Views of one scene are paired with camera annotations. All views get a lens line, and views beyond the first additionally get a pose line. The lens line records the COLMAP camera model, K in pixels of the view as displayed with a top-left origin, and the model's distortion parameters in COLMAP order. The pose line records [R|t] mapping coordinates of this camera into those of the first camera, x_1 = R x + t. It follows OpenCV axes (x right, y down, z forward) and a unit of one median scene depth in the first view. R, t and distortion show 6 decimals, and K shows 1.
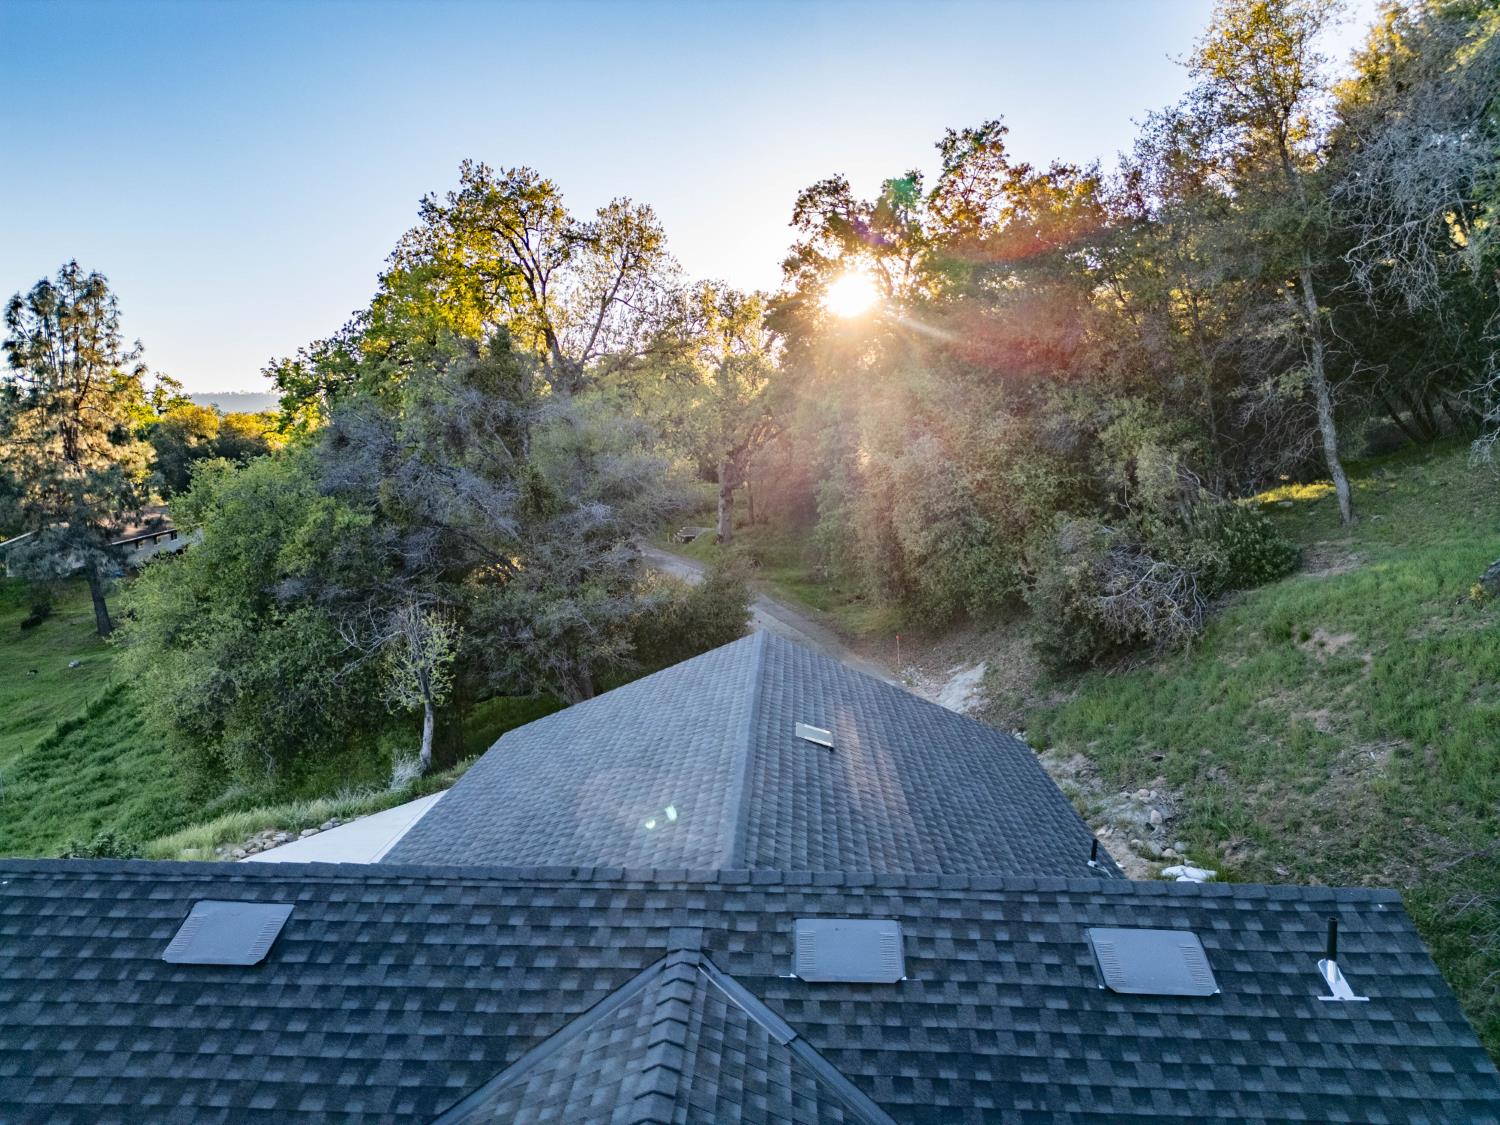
lens RADIAL K [[1047.5, 0, 747.6], [0, 1047.5, 561.6], [0, 0, 1]] dist [0.073024, -0.068939]
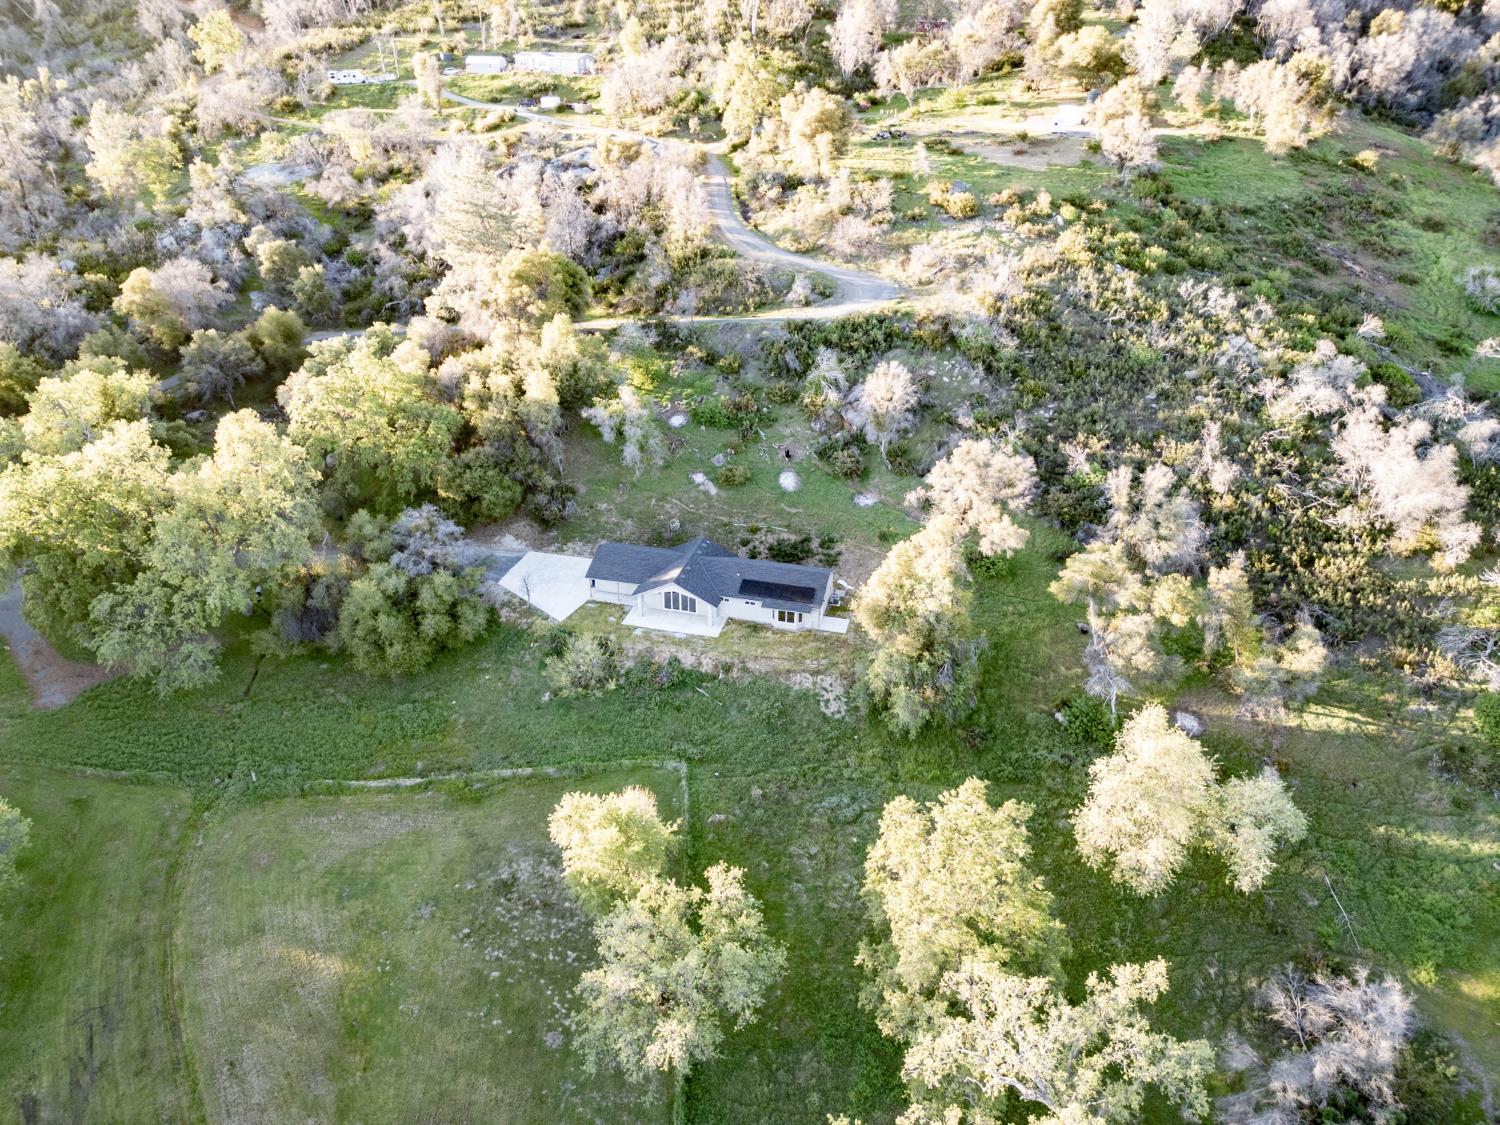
lens RADIAL K [[1047.5, 0, 751.0], [0, 1047.5, 559.9], [0, 0, 1]] dist [0.073024, -0.068939]
pose [[0.212206, -0.447892, 0.868540, -2.091522], [0.113571, 0.894063, 0.433305, -0.975123], [-0.970603, 0.006691, 0.240593, -0.562478]]
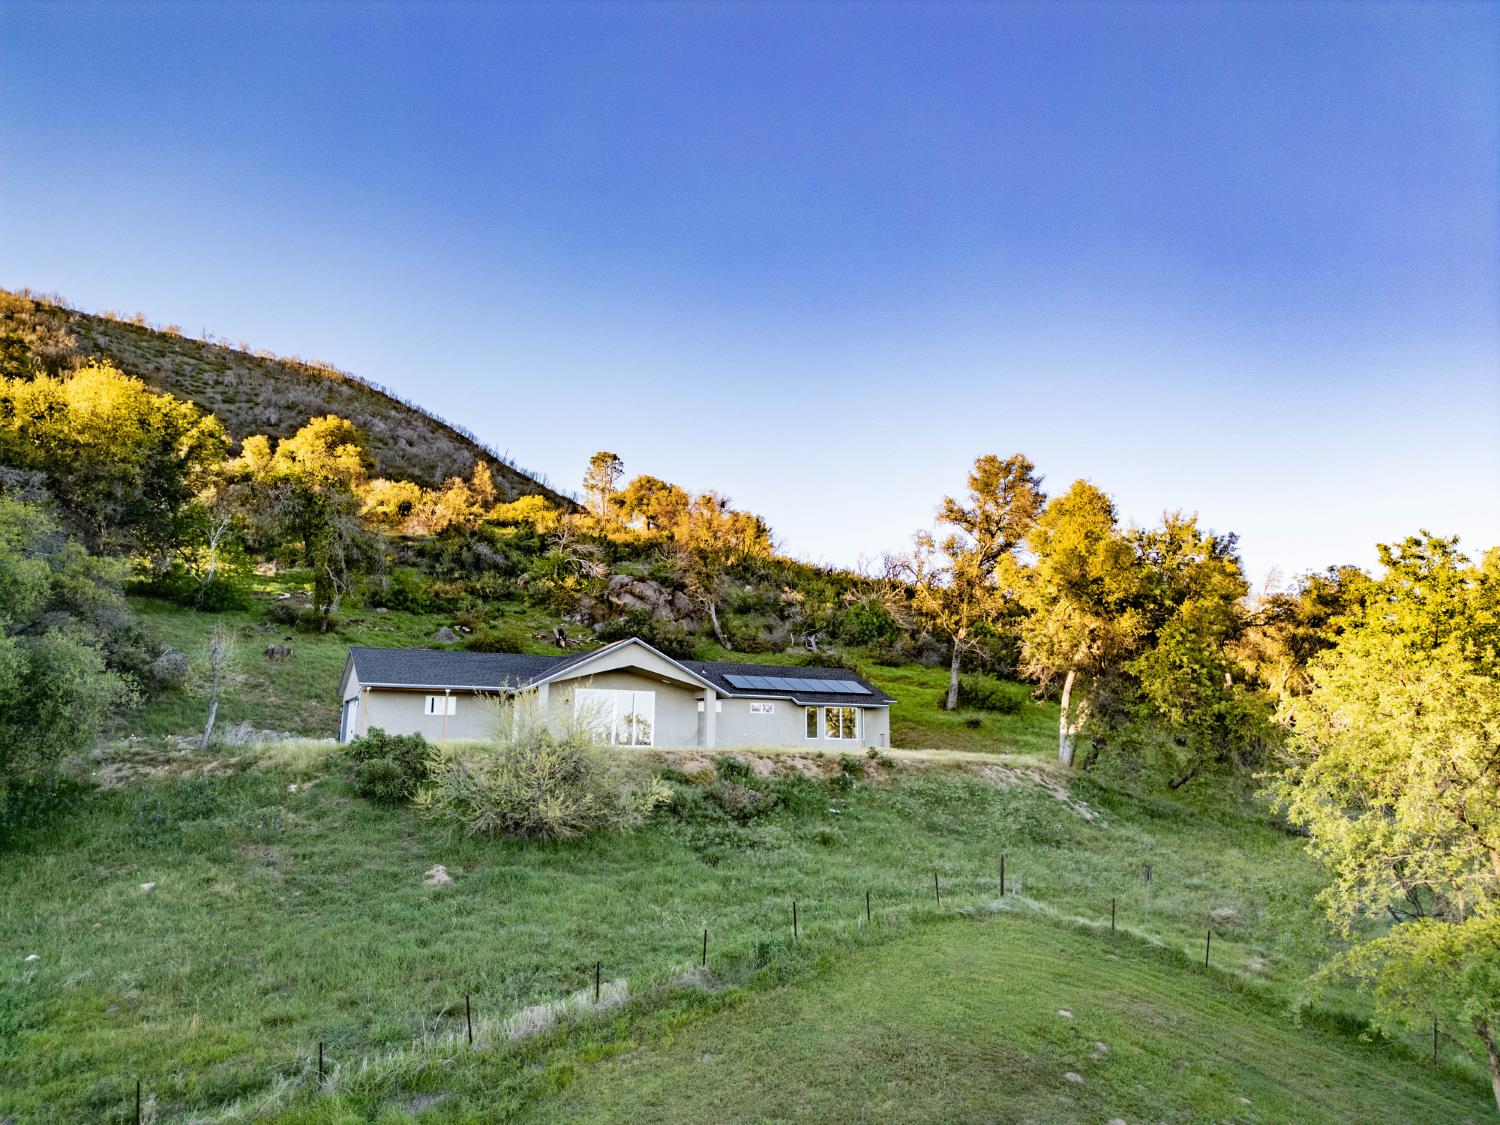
lens RADIAL K [[1047.5, 0, 749.1], [0, 1047.5, 560.2], [0, 0, 1]] dist [0.073024, -0.068939]
pose [[-0.479437, 0.157234, 0.863376, -1.062140], [0.096102, 0.987308, -0.126438, 0.110531], [-0.872299, 0.022353, -0.488462, 0.545020]]
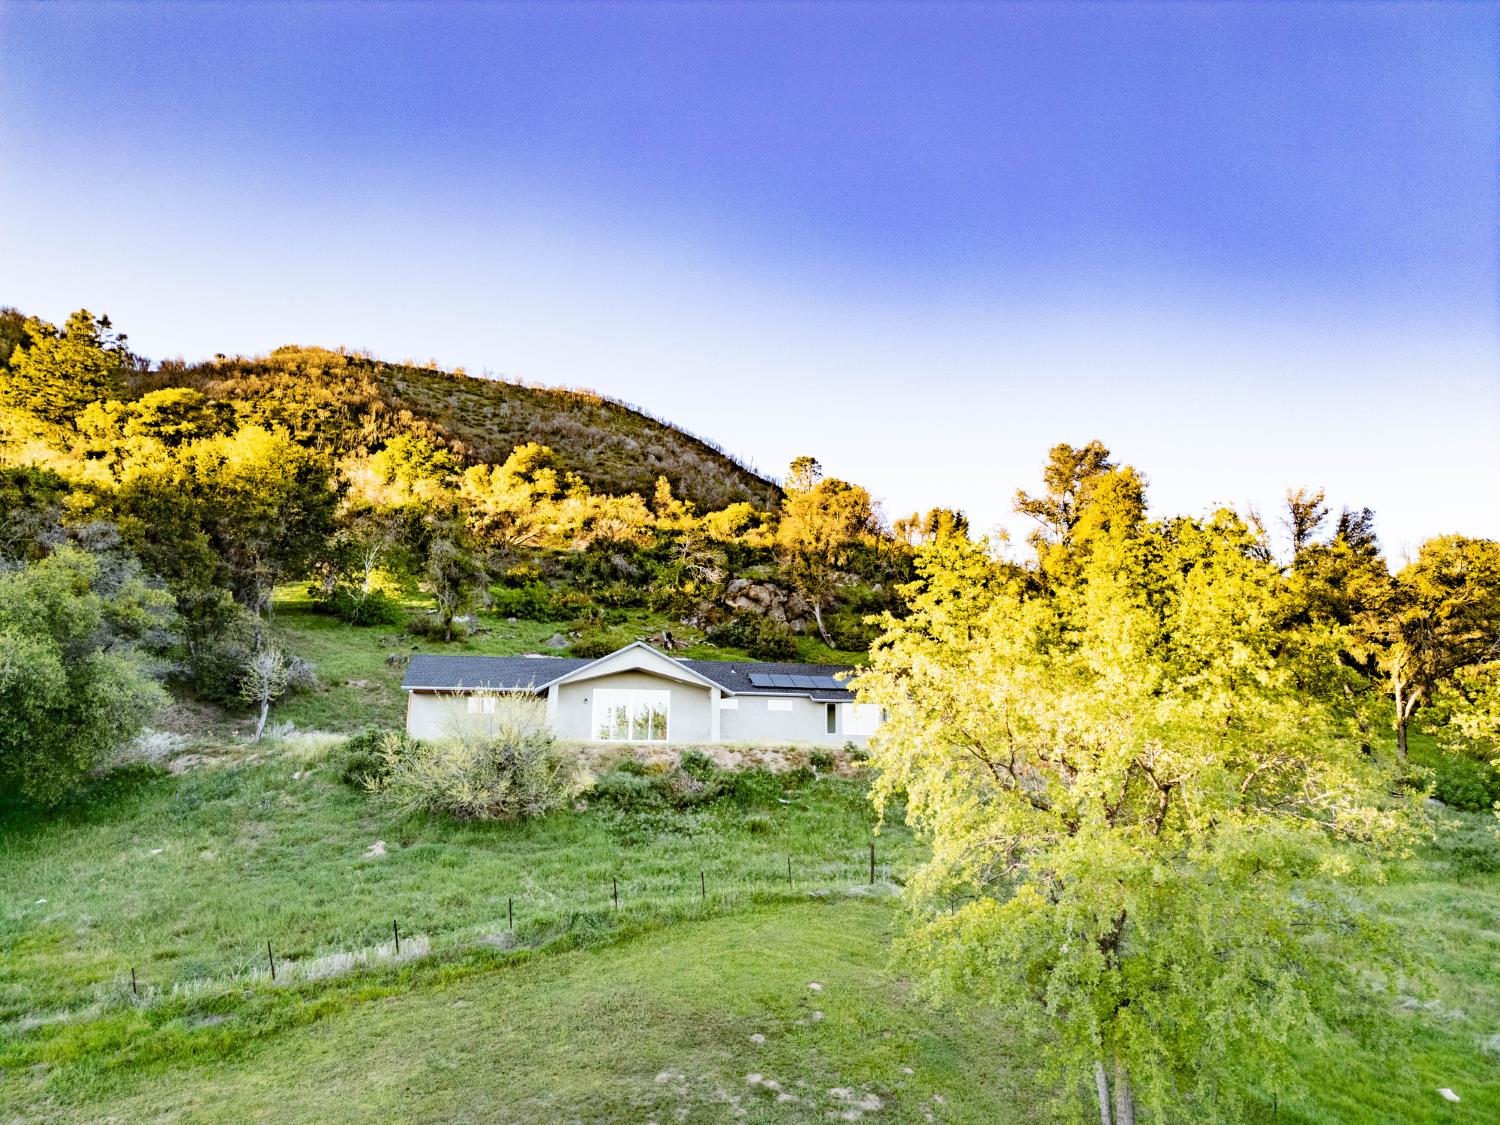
lens RADIAL K [[1047.5, 0, 751.9], [0, 1047.5, 558.7], [0, 0, 1]] dist [0.073024, -0.068939]
pose [[-0.246945, 0.172895, 0.953481, -1.215753], [0.104867, 0.982944, -0.151078, 0.138442], [-0.963339, 0.062681, -0.260864, 0.322857]]
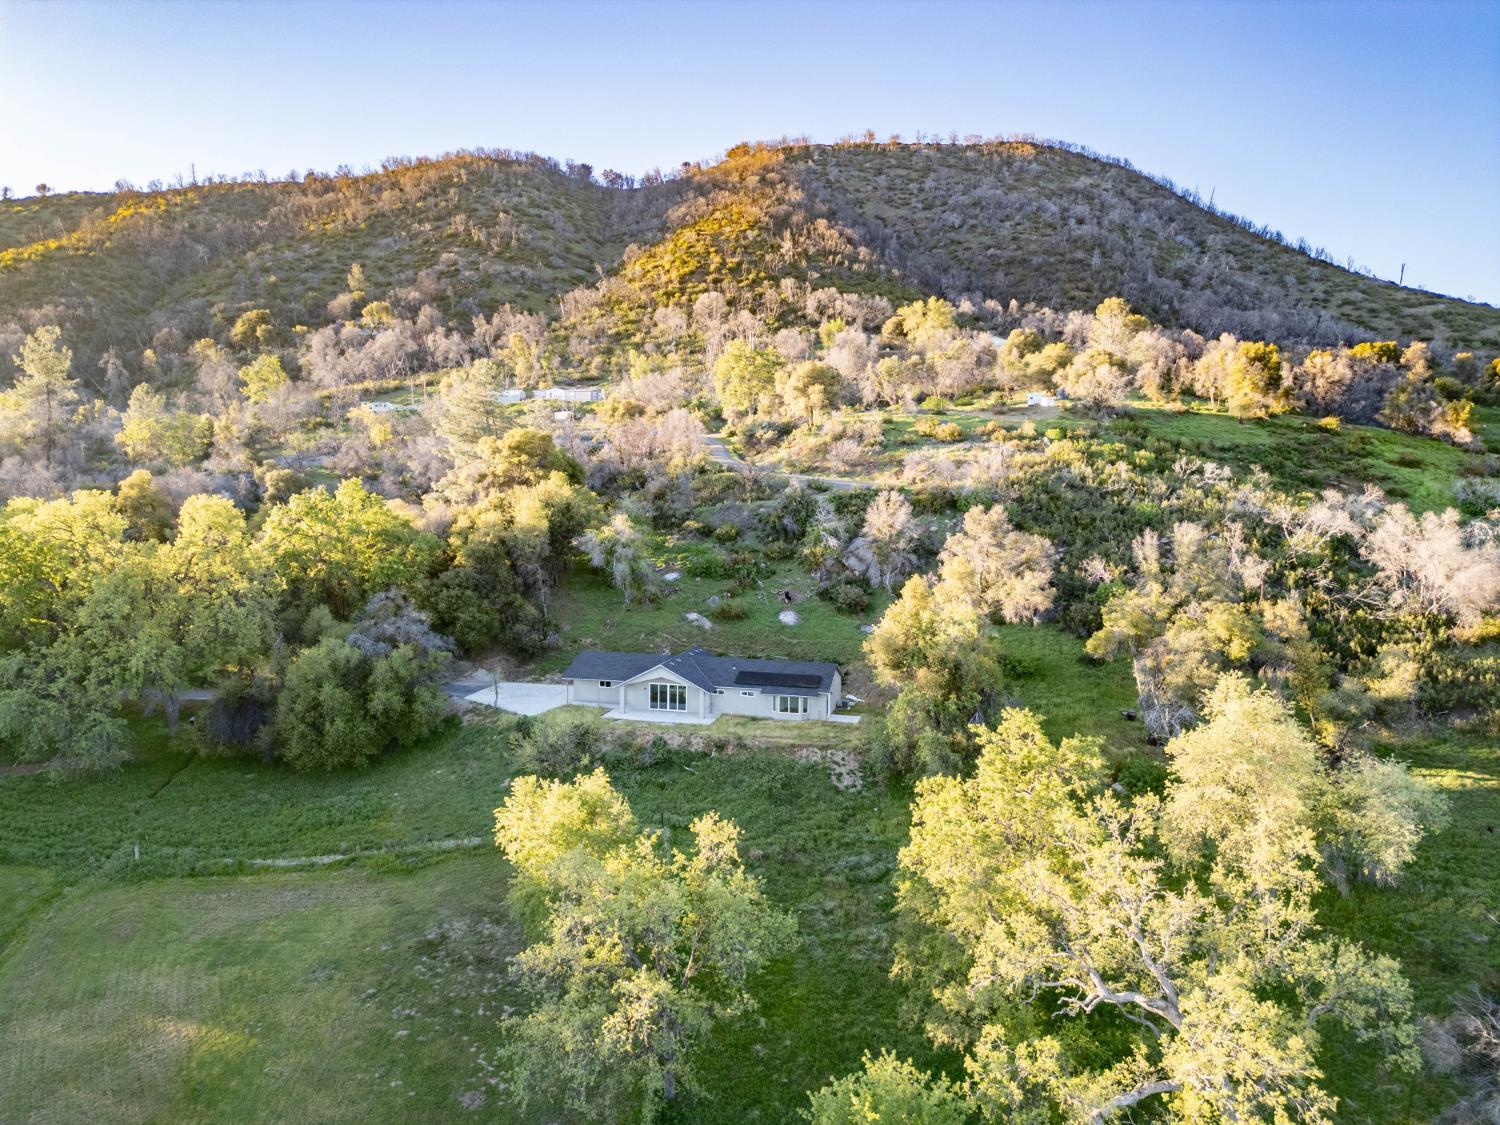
lens RADIAL K [[1047.5, 0, 750.5], [0, 1047.5, 559.8], [0, 0, 1]] dist [0.073024, -0.068939]
pose [[0.208621, -0.075043, 0.975113, -2.097671], [0.112062, 0.992319, 0.052392, -0.244360], [-0.971555, 0.098343, 0.215429, -0.473416]]
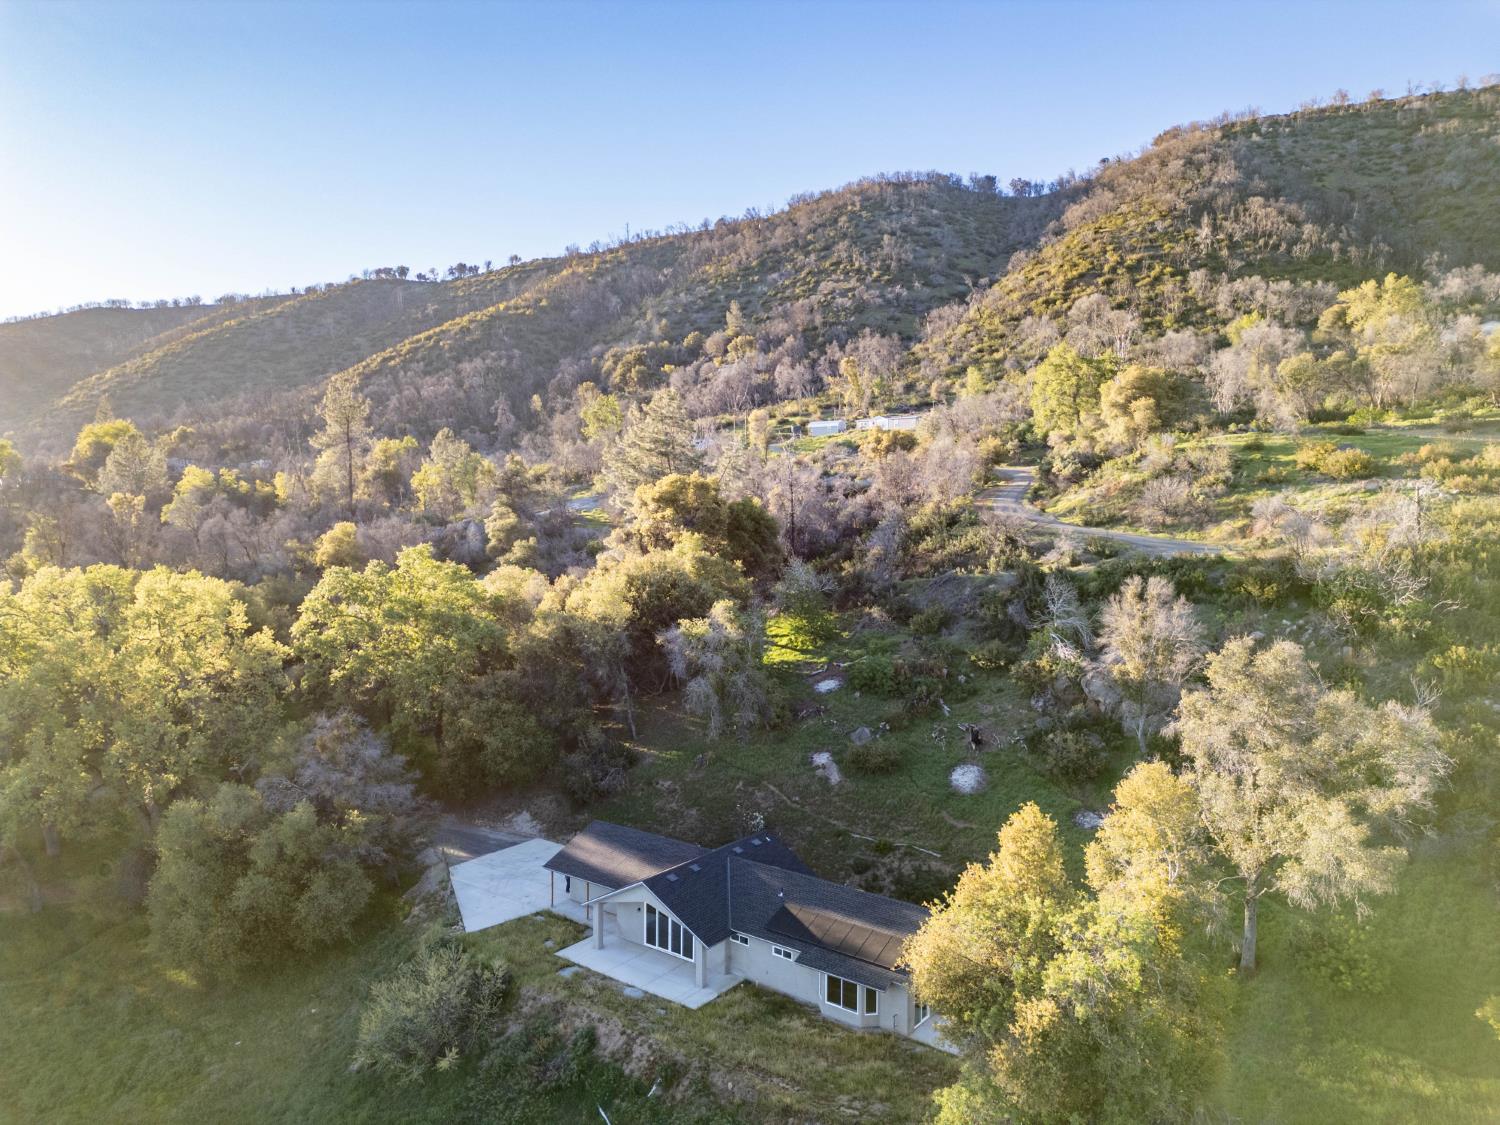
lens RADIAL K [[1047.5, 0, 751.2], [0, 1047.5, 556.8], [0, 0, 1]] dist [0.073024, -0.068939]
pose [[0.578876, -0.041379, 0.814365, -1.059917], [0.095498, 0.995279, -0.017312, -0.294476], [-0.809804, 0.087792, 0.580094, -0.688395]]
